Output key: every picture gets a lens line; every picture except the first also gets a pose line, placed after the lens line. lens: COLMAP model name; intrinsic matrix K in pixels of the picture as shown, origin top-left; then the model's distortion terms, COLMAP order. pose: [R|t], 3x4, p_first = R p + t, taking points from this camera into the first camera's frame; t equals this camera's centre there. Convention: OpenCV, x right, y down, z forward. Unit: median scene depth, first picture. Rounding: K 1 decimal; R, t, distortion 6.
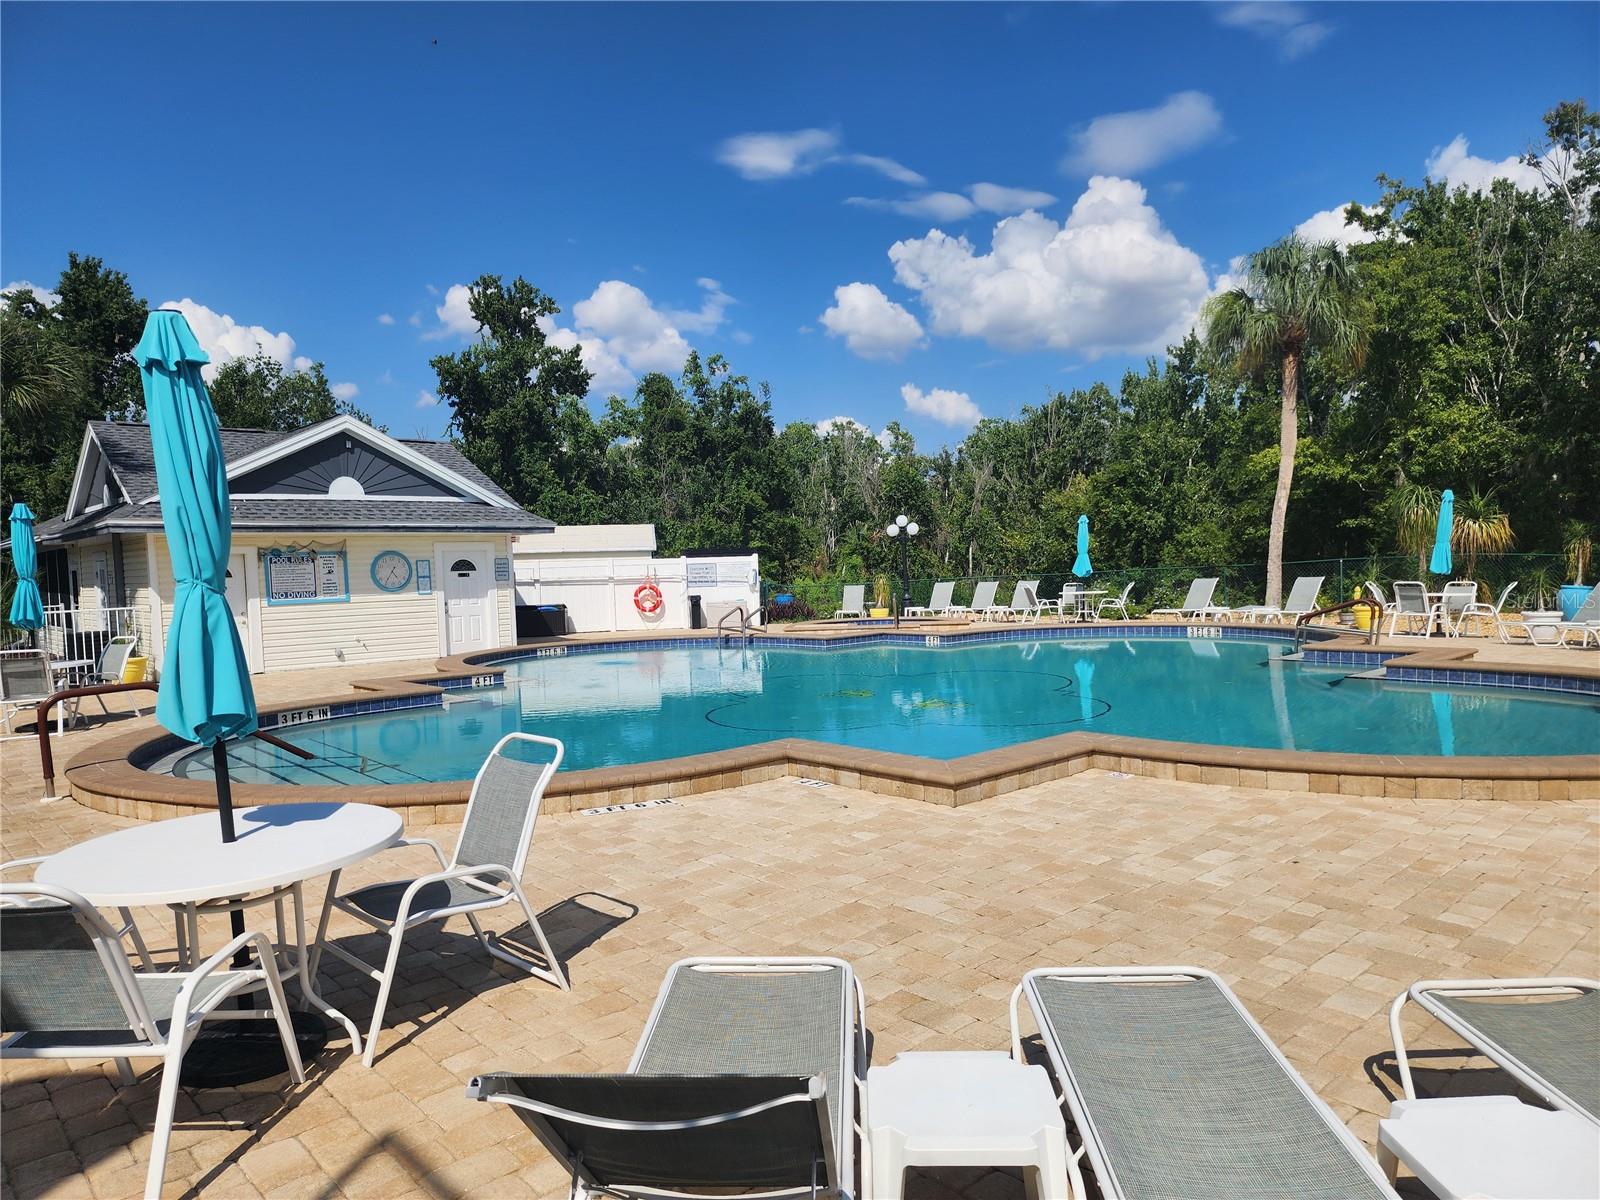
lens RADIAL K [[1072.3, 0, 808.0], [0, 1072.3, 598.9], [0, 0, 1]] dist [0.067654, -0.076436]
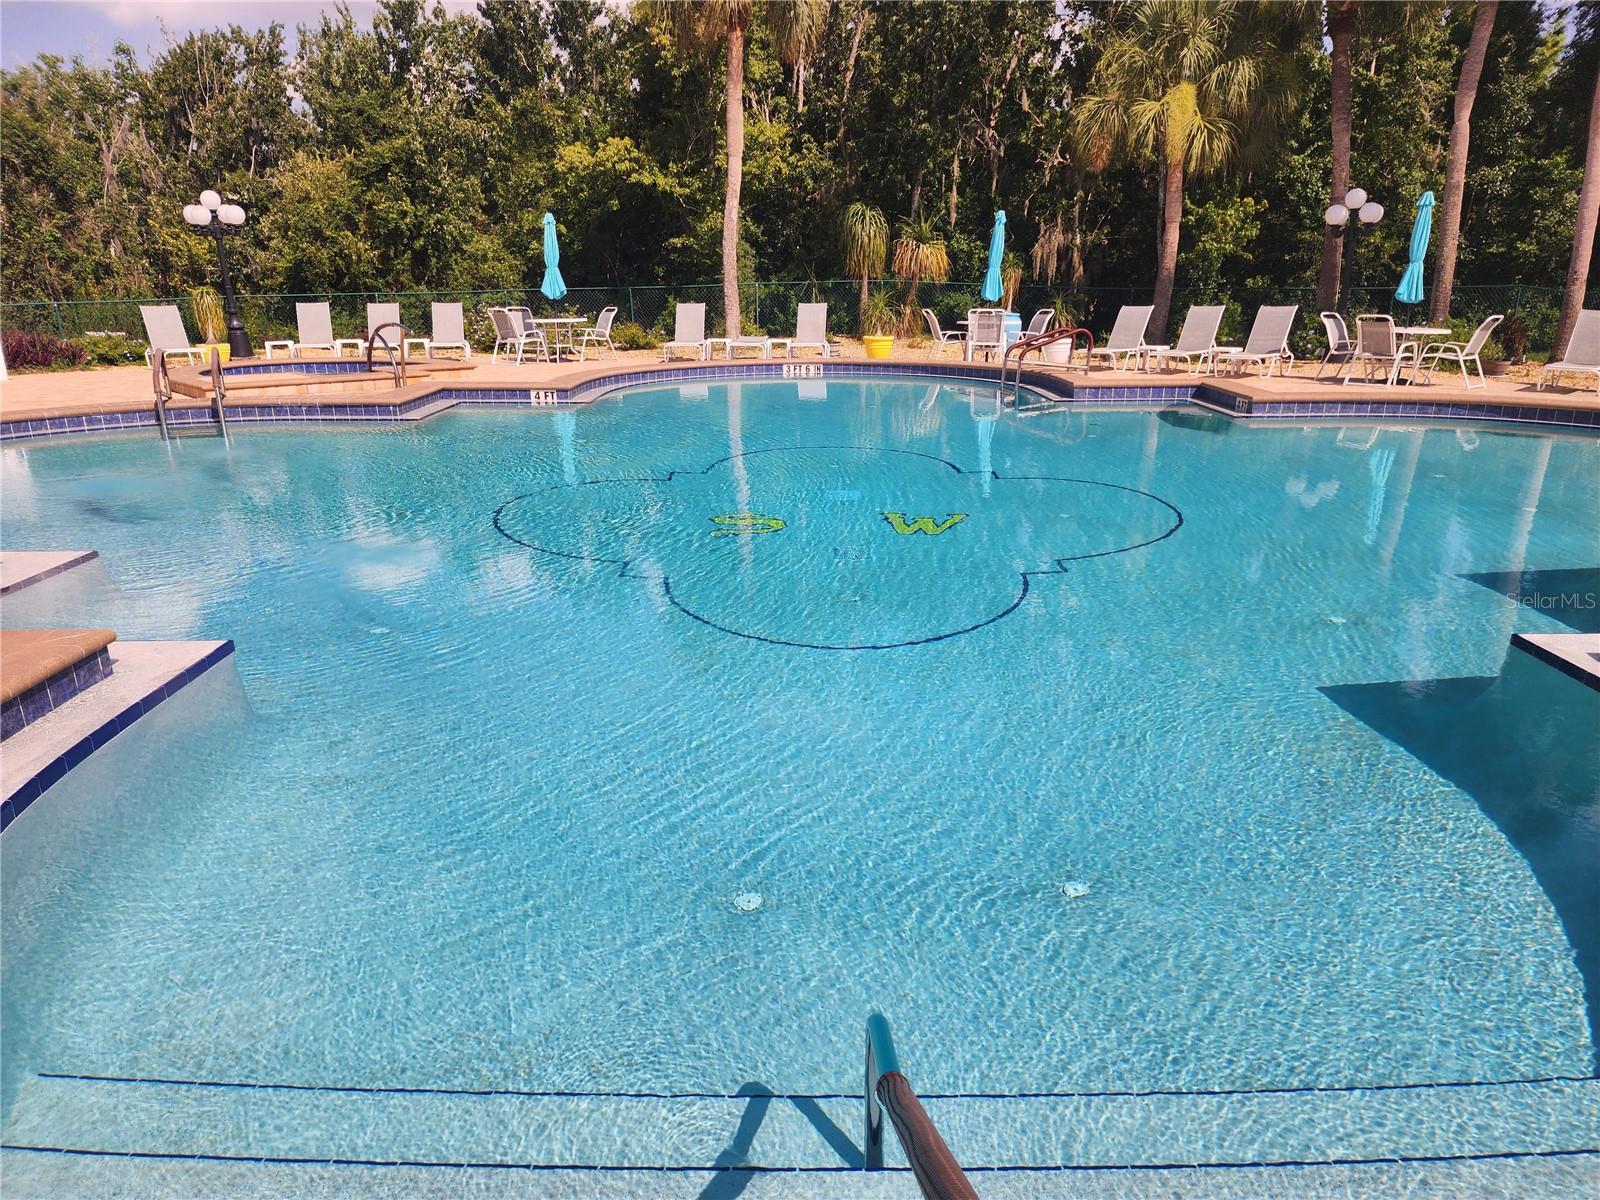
lens RADIAL K [[1099.7, 0, 791.0], [0, 1099.7, 608.5], [0, 0, 1]] dist [0.038475, -0.007266]
pose [[0.661377, -0.192248, 0.724998, -0.190009], [0.004847, 0.967669, 0.252175, -0.003907], [-0.750038, -0.163269, 0.640926, 0.262277]]
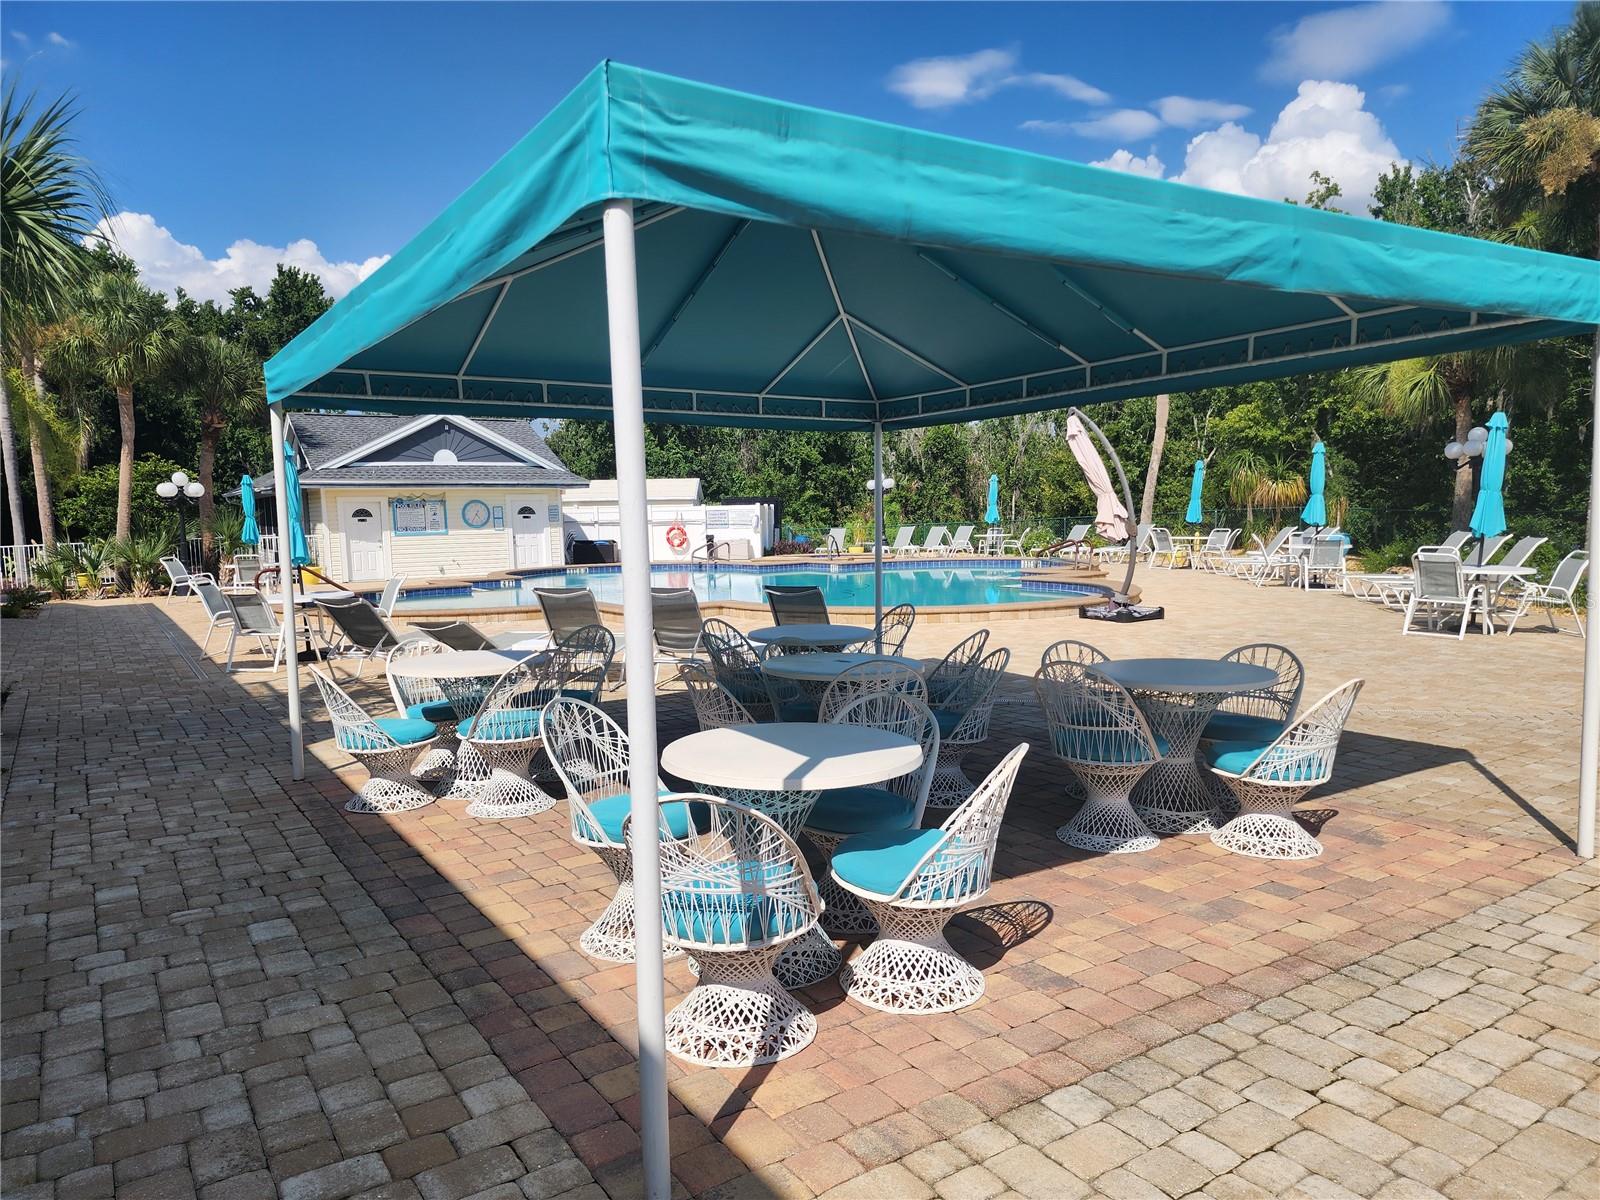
lens RADIAL K [[1099.7, 0, 791.0], [0, 1099.7, 608.5], [0, 0, 1]] dist [0.038475, -0.007266]
pose [[0.984820, 0.023295, -0.172007, 0.191602], [-0.013204, 0.998136, 0.059577, 0.004813], [0.173075, -0.056401, 0.983292, -0.261122]]
